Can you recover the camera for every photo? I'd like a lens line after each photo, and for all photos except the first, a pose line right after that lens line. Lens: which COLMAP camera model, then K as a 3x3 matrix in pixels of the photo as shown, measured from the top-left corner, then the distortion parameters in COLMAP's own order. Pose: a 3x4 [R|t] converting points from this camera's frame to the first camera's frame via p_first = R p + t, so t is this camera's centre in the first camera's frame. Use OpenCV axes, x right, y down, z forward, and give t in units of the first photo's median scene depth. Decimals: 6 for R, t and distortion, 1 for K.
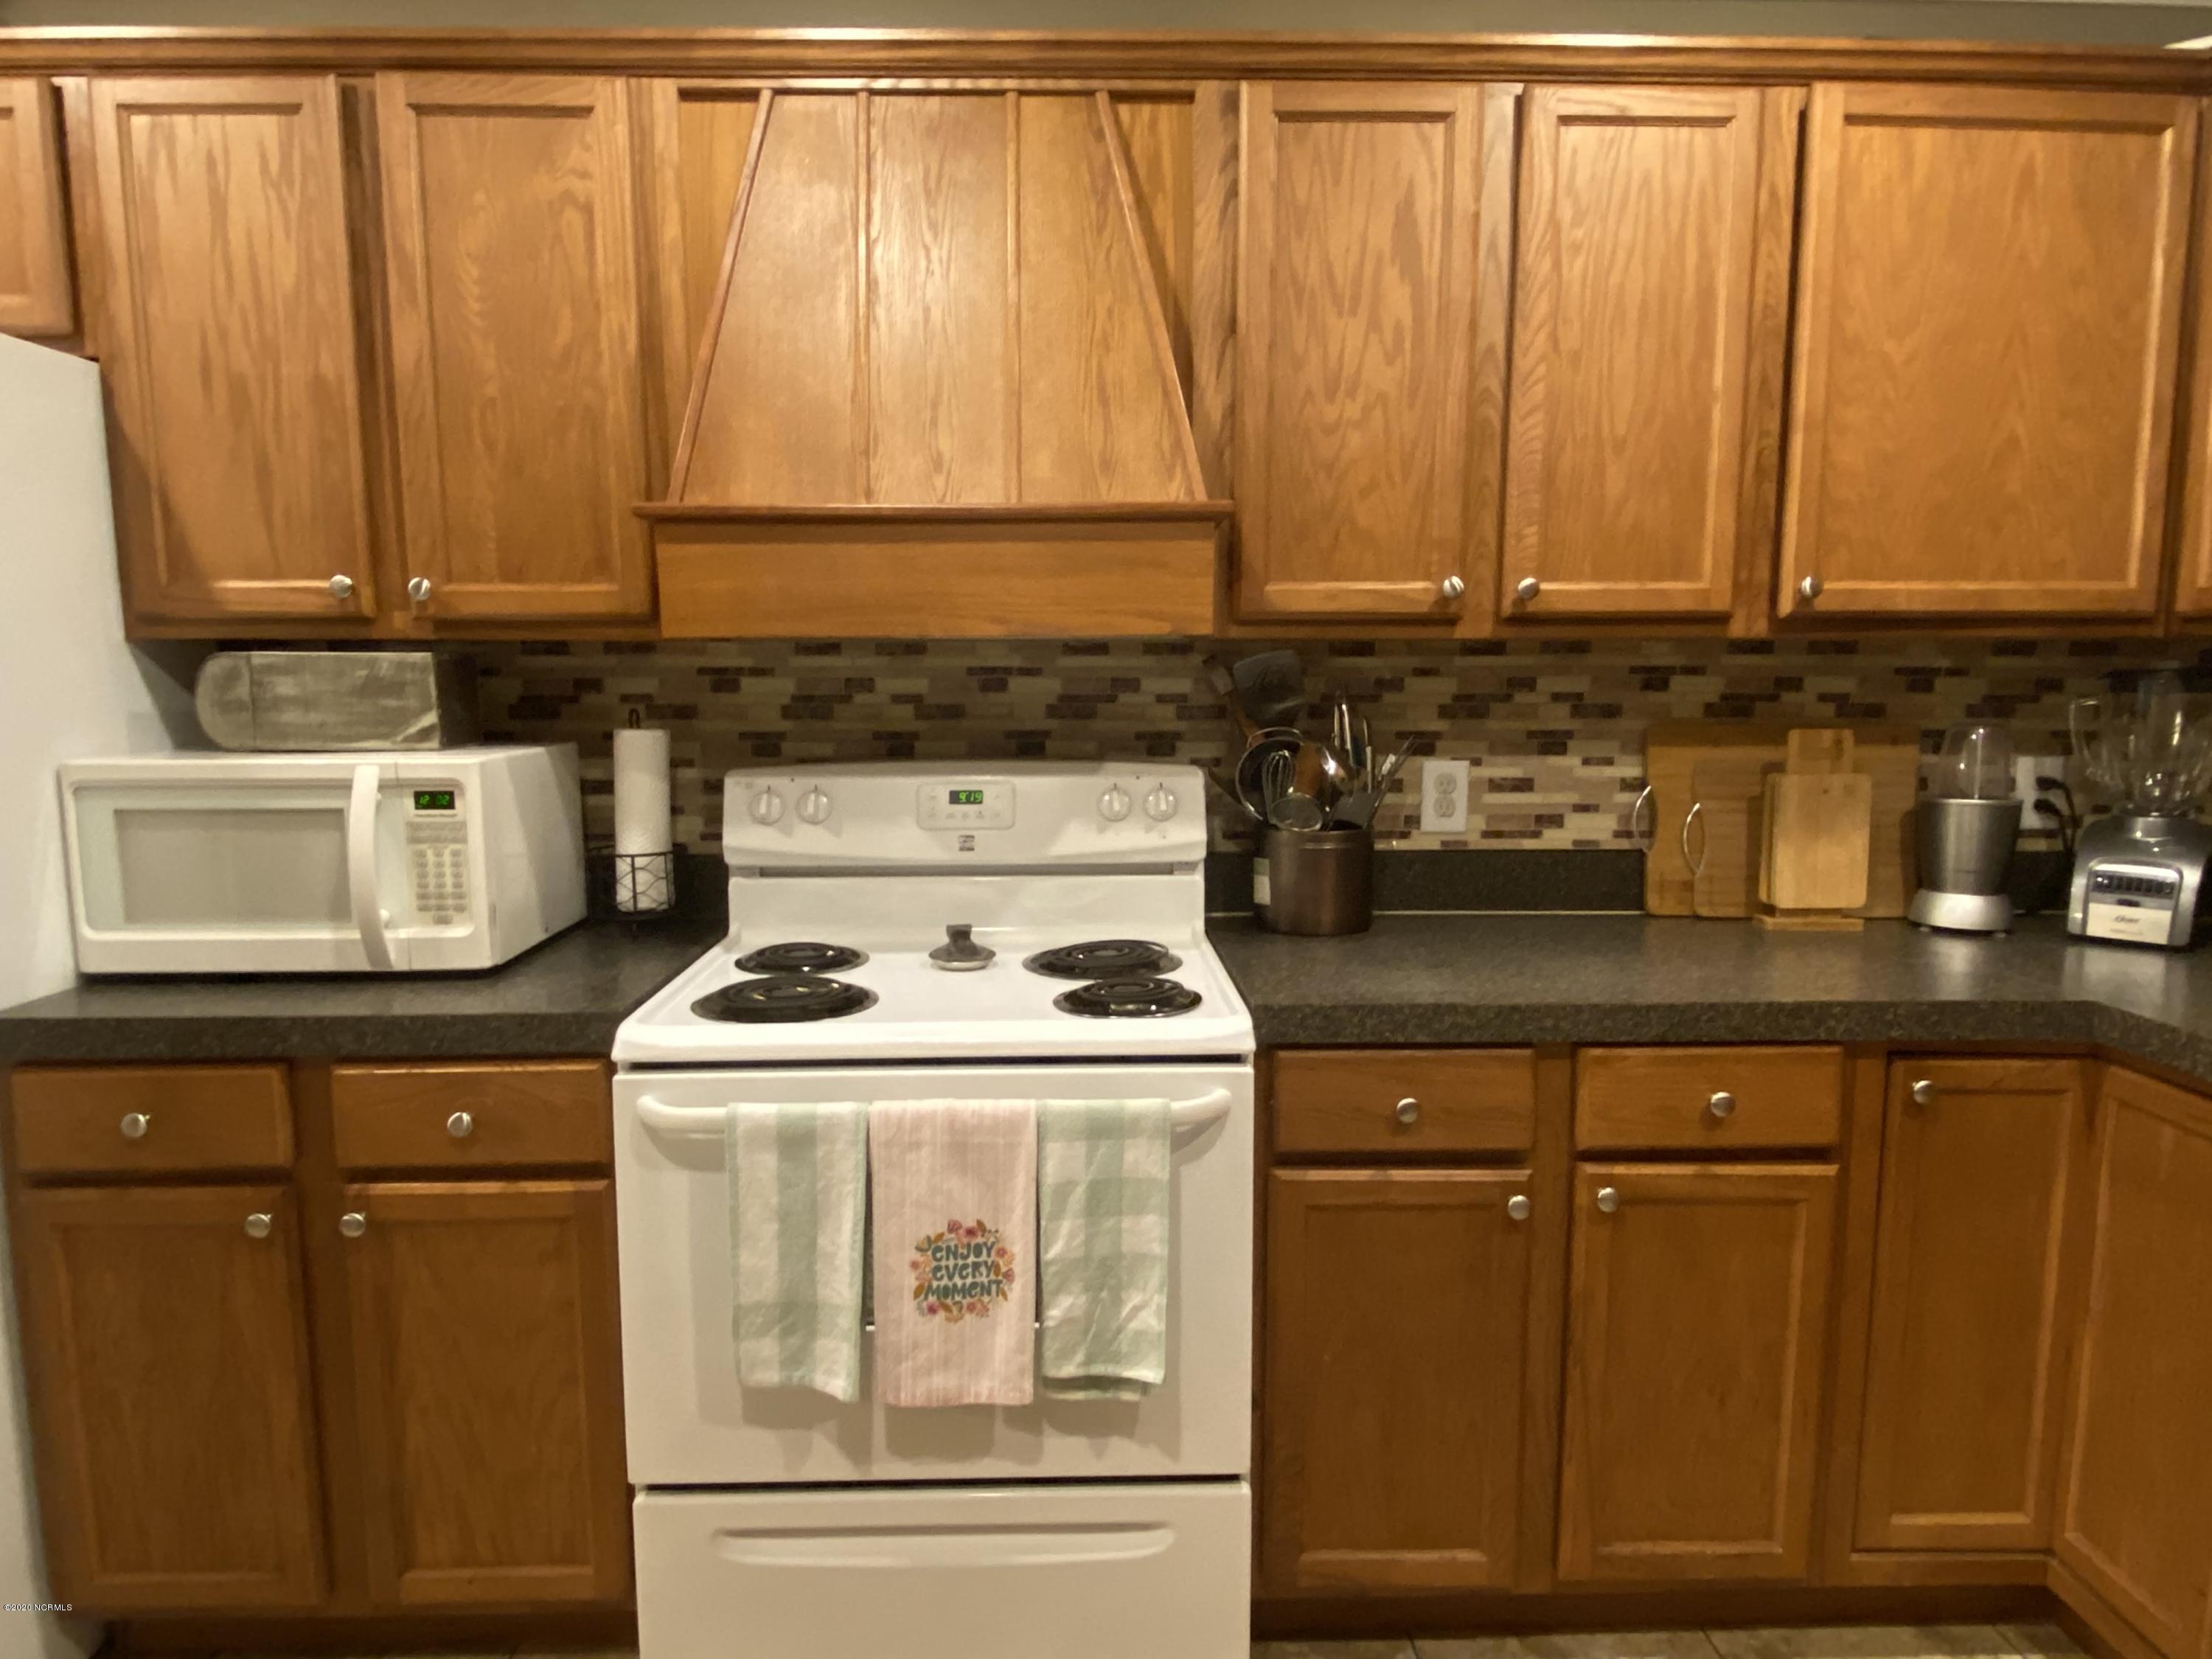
lens RADIAL K [[1298.7, 0, 1106.0], [0, 1298.7, 829.5], [0, 0, 1]] dist [0.010165, 0.000452]
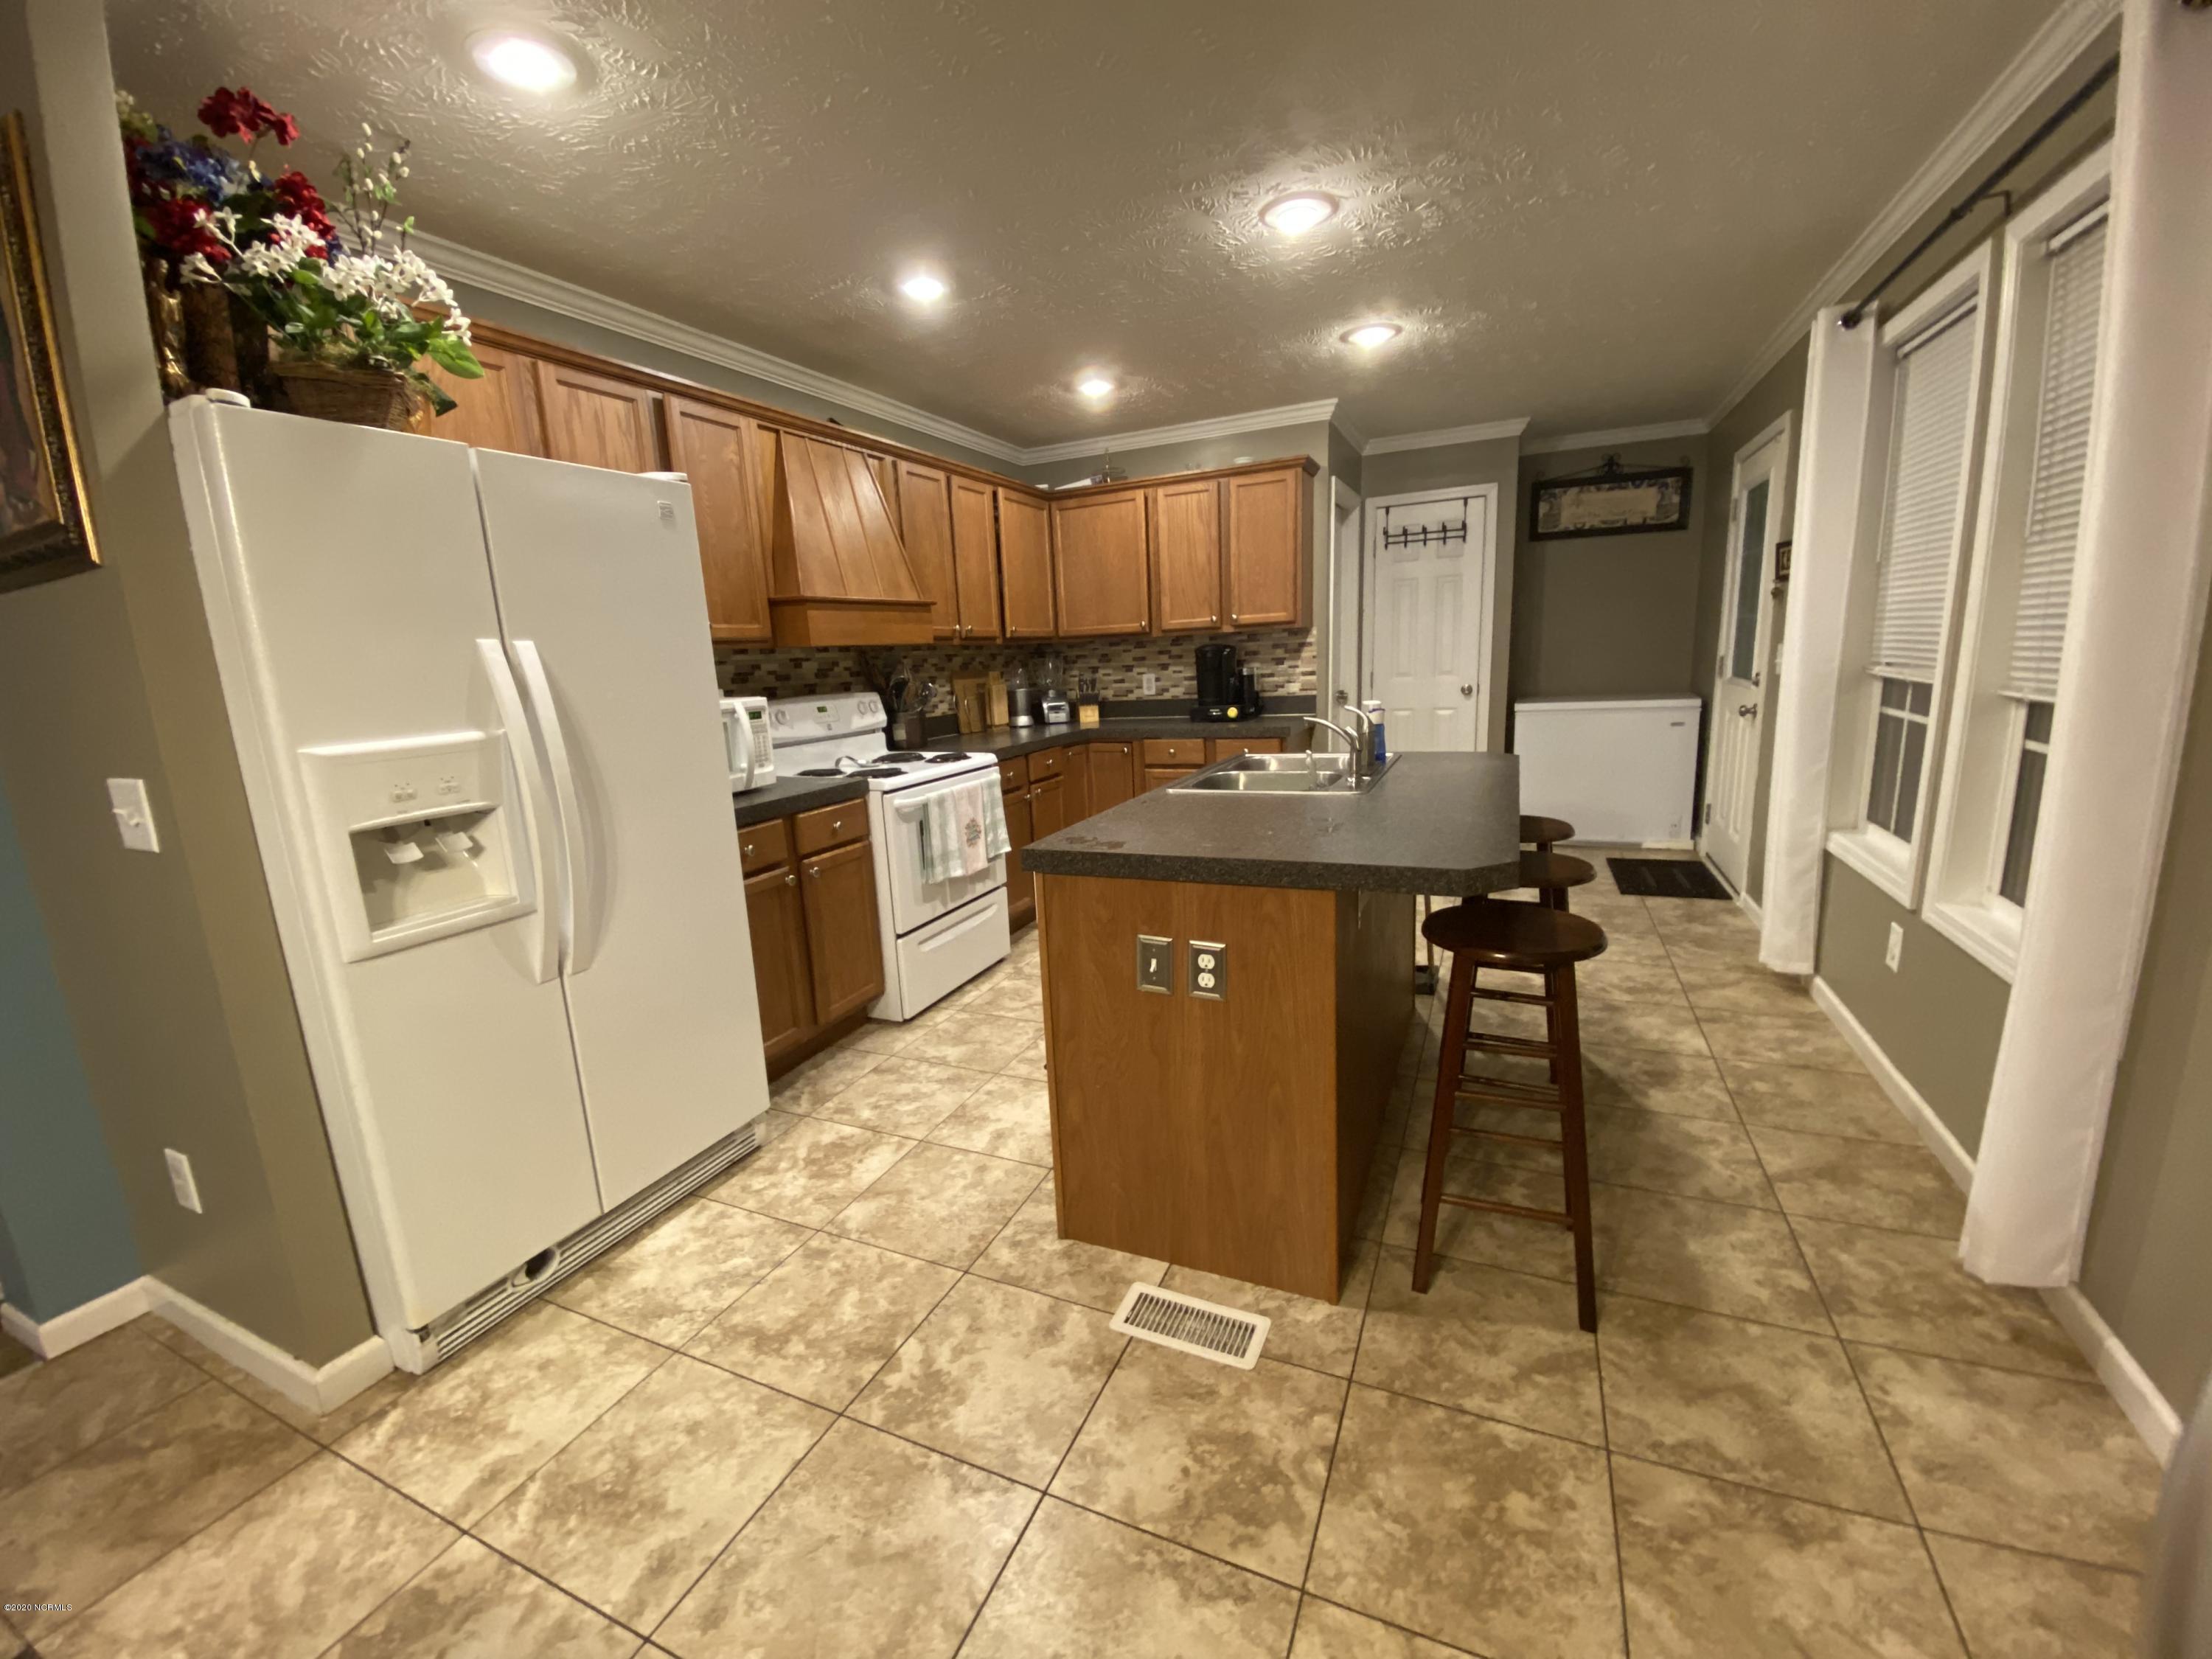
lens RADIAL K [[897.5, 0, 1106.0], [0, 897.5, 829.5], [0, 0, 1]] dist [-0.001683, -0.006945]
pose [[0.428204, -0.193576, 0.882706, -1.484535], [0.145561, 0.978808, 0.144038, 0.033345], [-0.891882, 0.066810, 0.447307, -0.263487]]
